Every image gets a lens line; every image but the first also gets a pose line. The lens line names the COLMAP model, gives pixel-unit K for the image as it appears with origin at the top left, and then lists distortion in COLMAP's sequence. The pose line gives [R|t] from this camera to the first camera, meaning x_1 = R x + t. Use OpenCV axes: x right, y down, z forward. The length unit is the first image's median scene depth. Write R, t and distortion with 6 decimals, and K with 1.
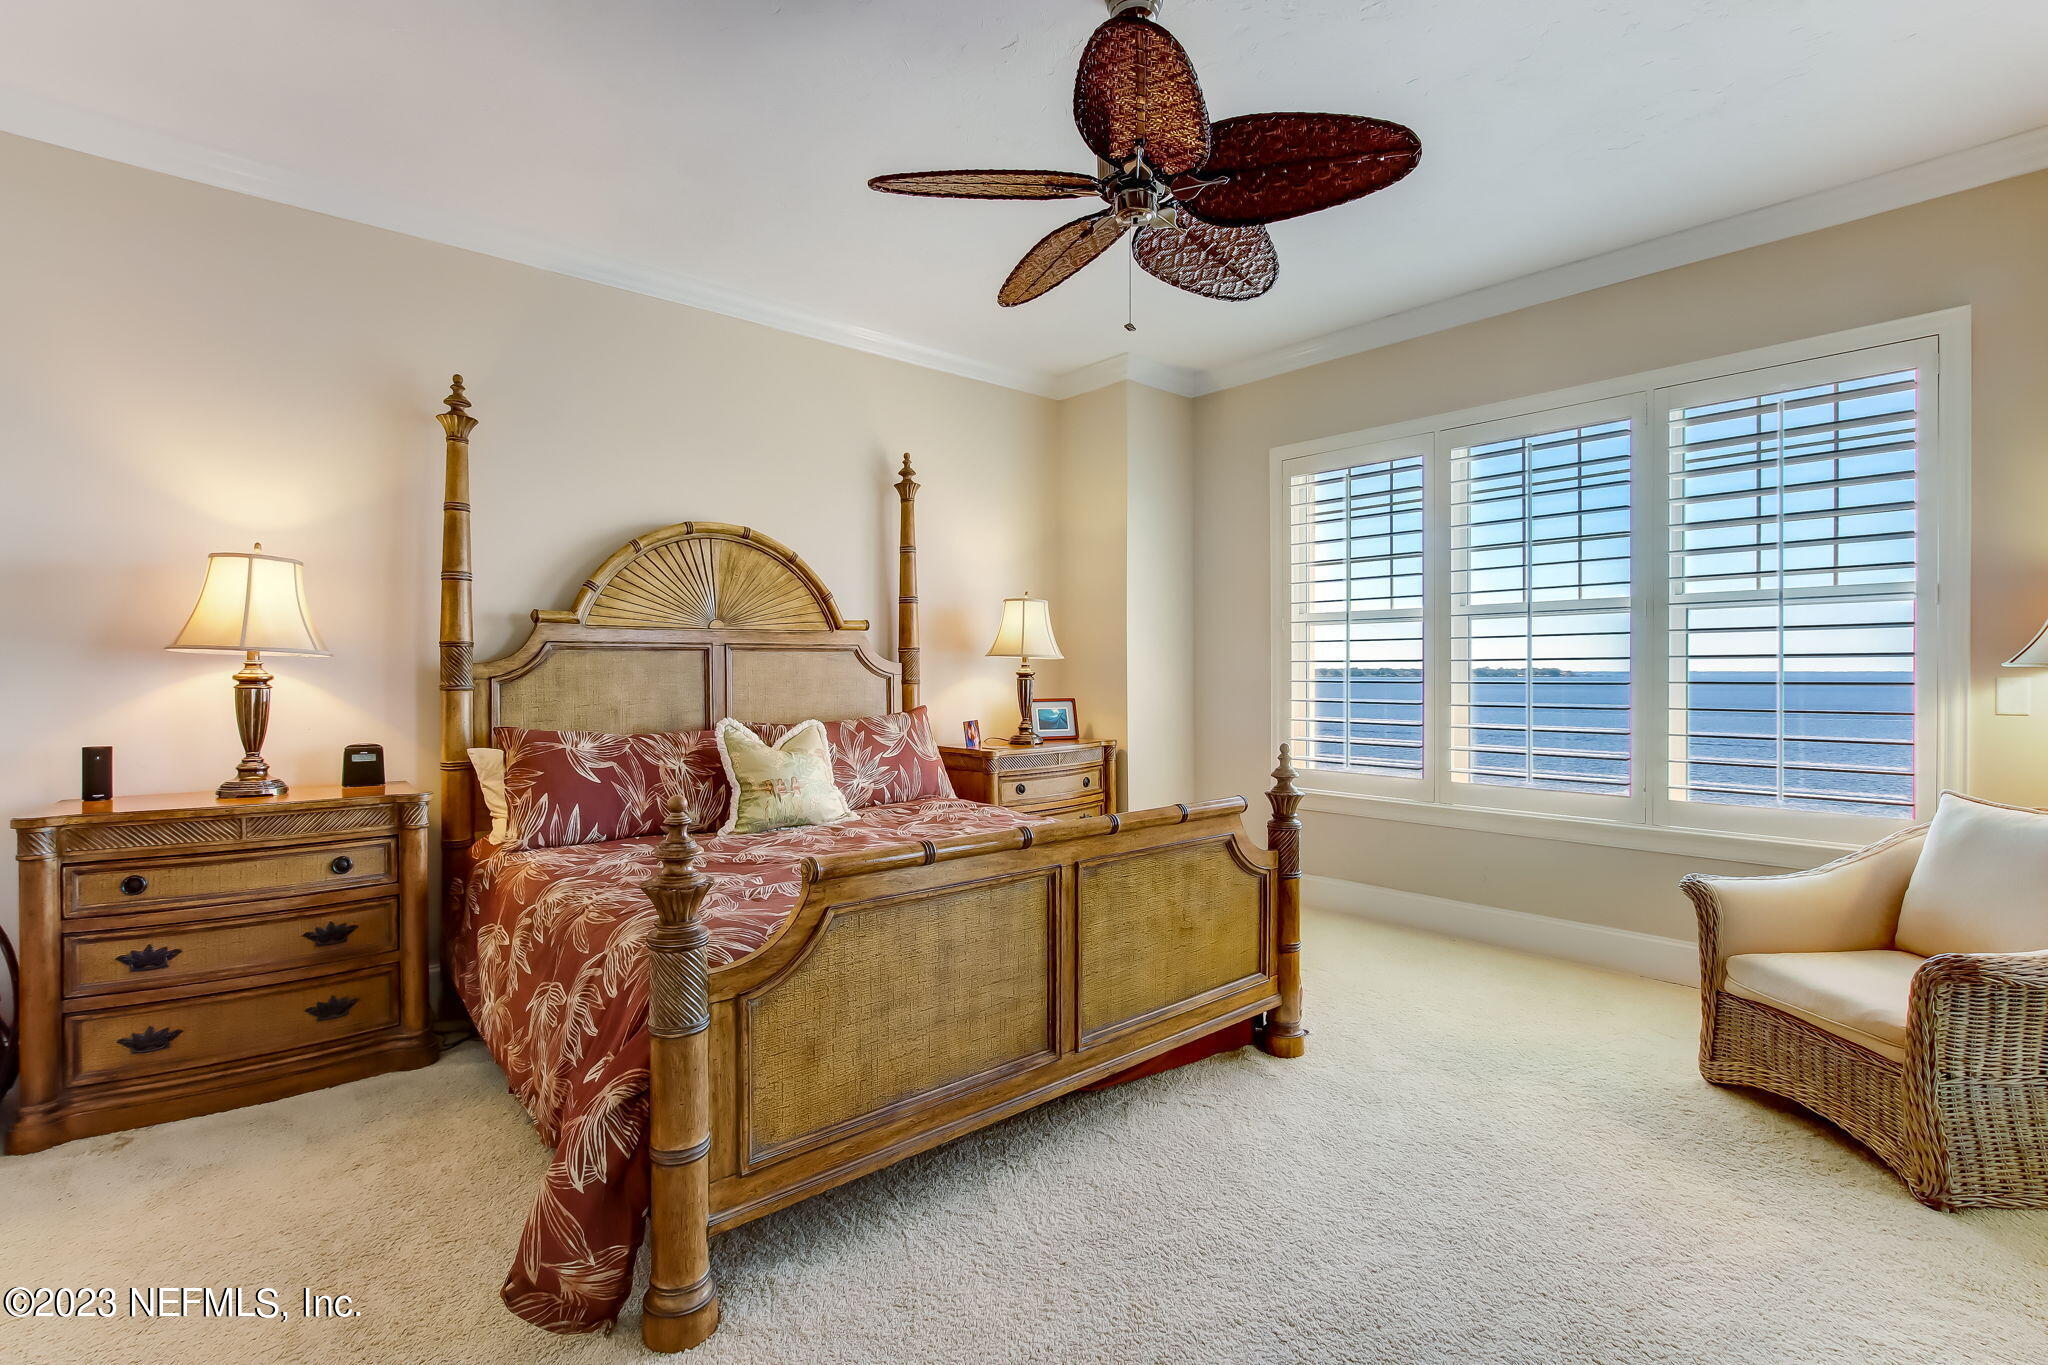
lens RADIAL K [[942.7, 0, 1025.0], [0, 942.7, 674.4], [0, 0, 1]] dist [-0.017843, 0.005814]
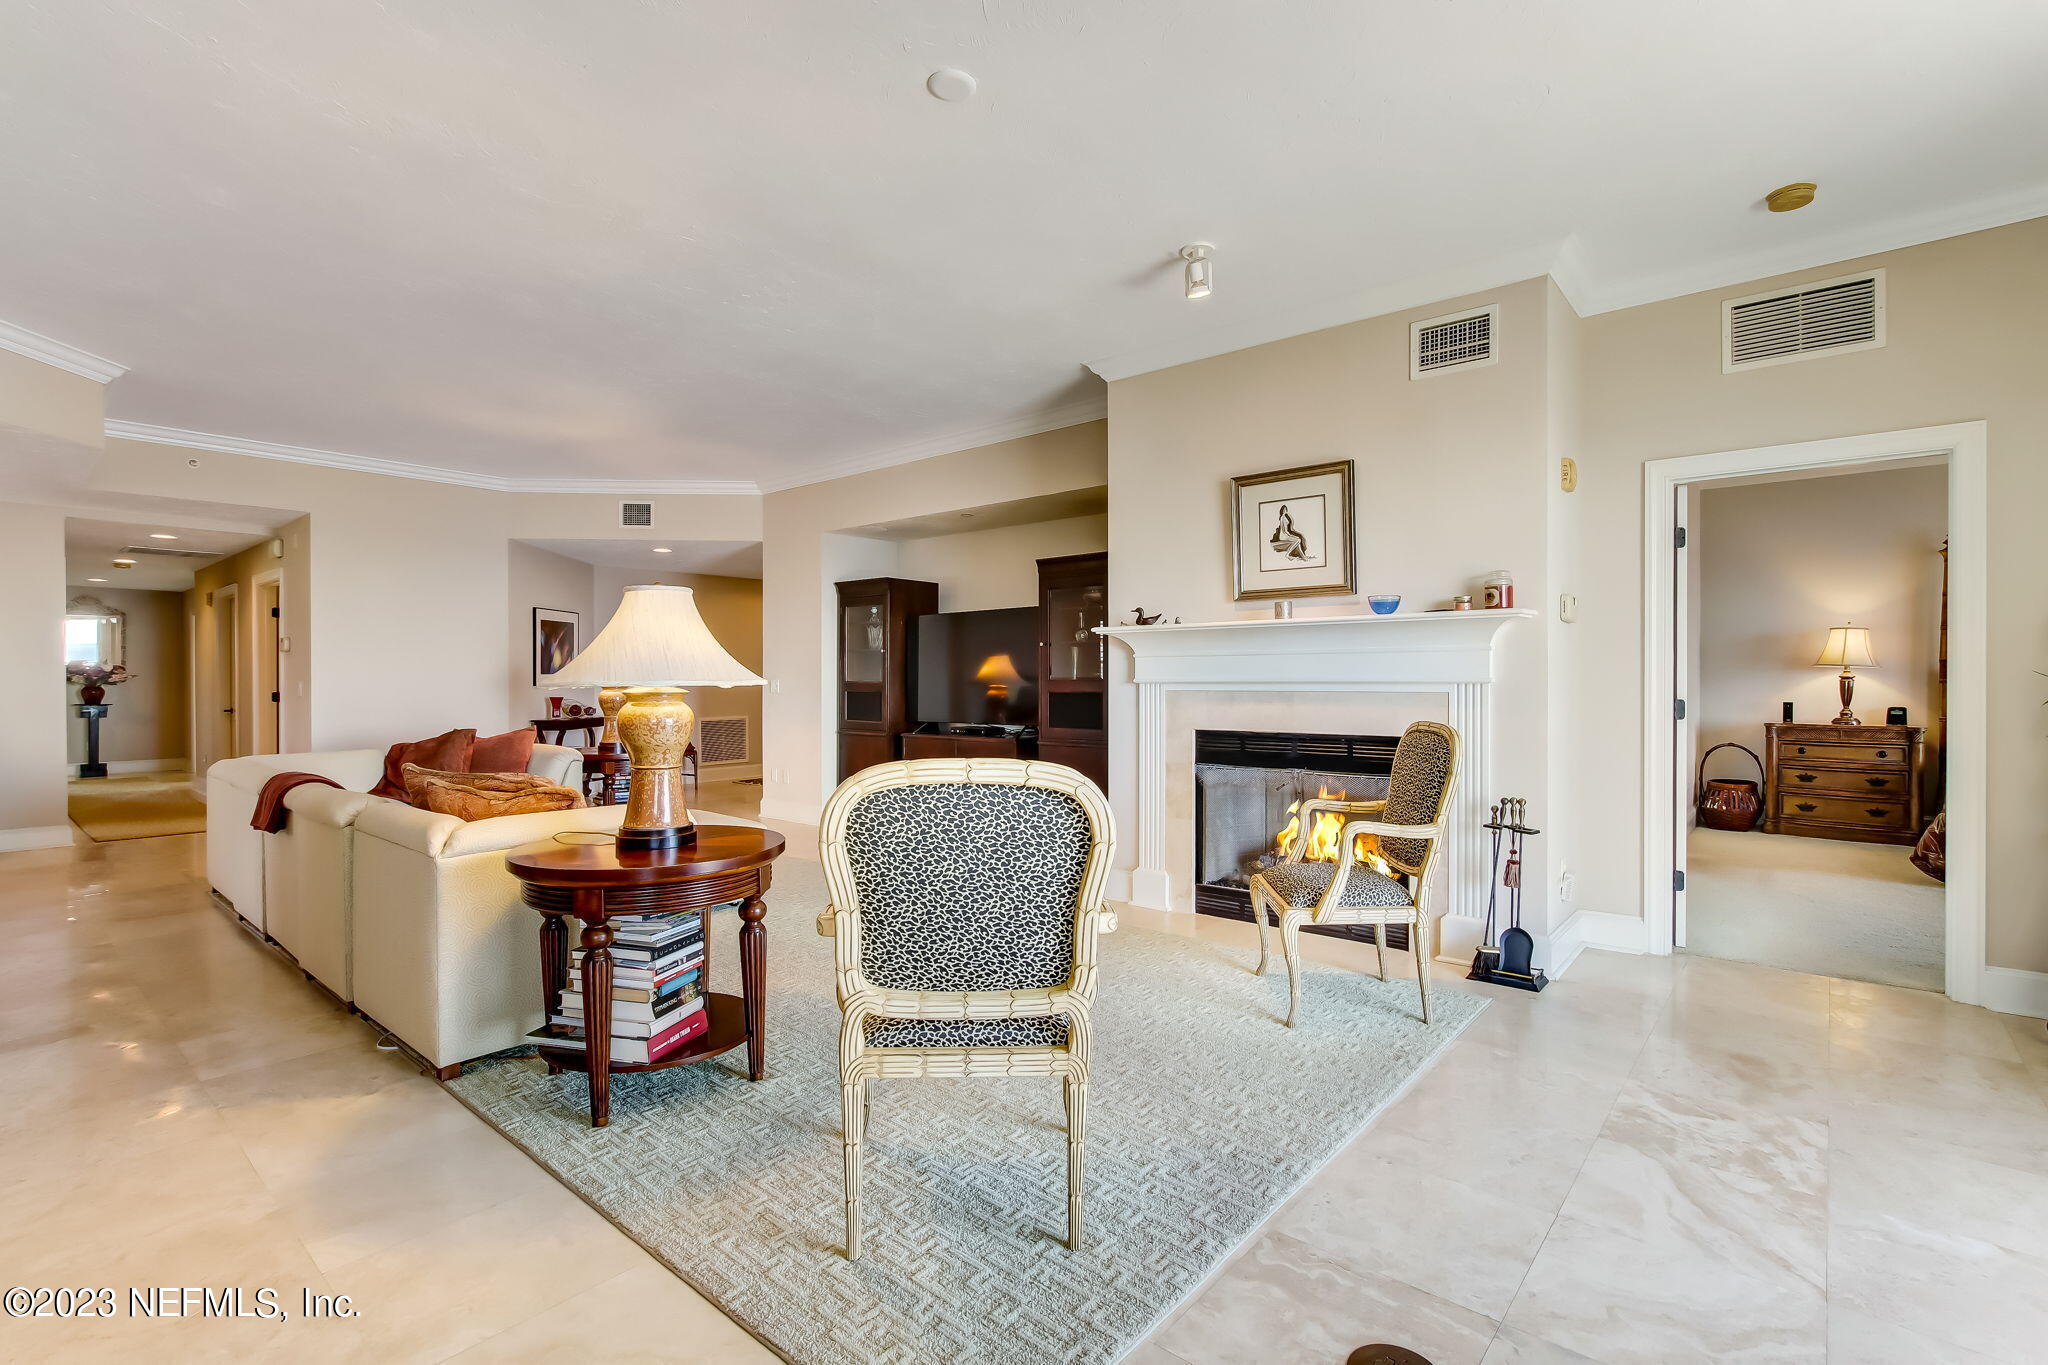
lens RADIAL K [[942.7, 0, 1037.8], [0, 942.7, 688.4], [0, 0, 1]] dist [-0.017843, 0.005814]
pose [[0.143885, 0.009959, -0.989544, 1.269626], [-0.003674, 0.999948, 0.009530, 0.018571], [0.989588, 0.002264, 0.143914, -1.429523]]
